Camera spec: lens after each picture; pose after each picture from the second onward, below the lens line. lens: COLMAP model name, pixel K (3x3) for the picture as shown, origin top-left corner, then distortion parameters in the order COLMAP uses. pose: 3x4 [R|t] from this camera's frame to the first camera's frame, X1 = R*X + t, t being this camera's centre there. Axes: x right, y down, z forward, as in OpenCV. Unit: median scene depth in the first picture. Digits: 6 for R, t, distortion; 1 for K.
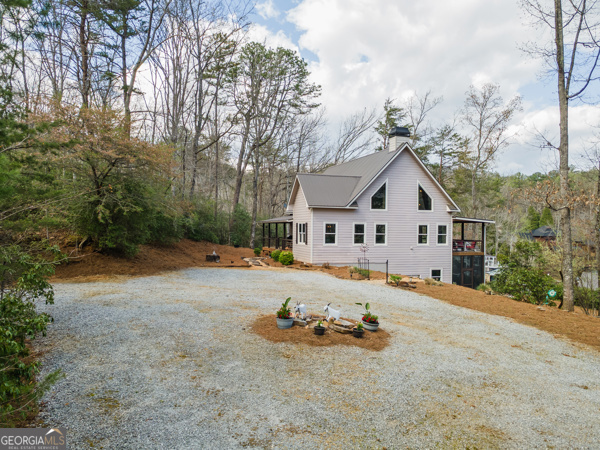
lens RADIAL K [[429.8, 0, 300.0], [0, 429.8, 225.0], [0, 0, 1]] dist [0.043108, 0.002498]
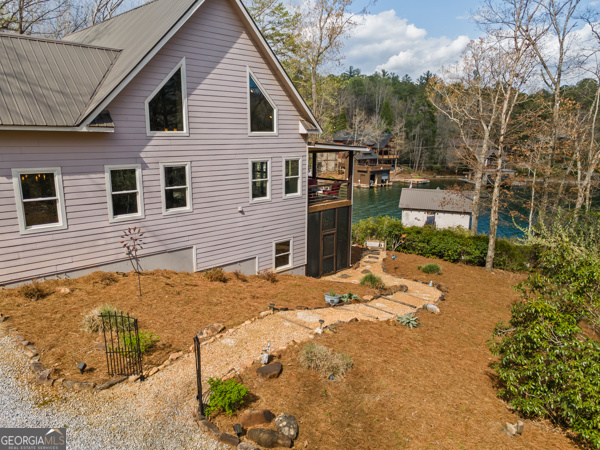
lens RADIAL K [[429.8, 0, 300.0], [0, 429.8, 225.0], [0, 0, 1]] dist [0.043108, 0.002498]
pose [[0.901647, -0.092426, 0.422481, 0.104185], [-0.006431, 0.973923, 0.226788, -0.042769], [-0.432425, -0.207200, 0.877540, 0.510625]]
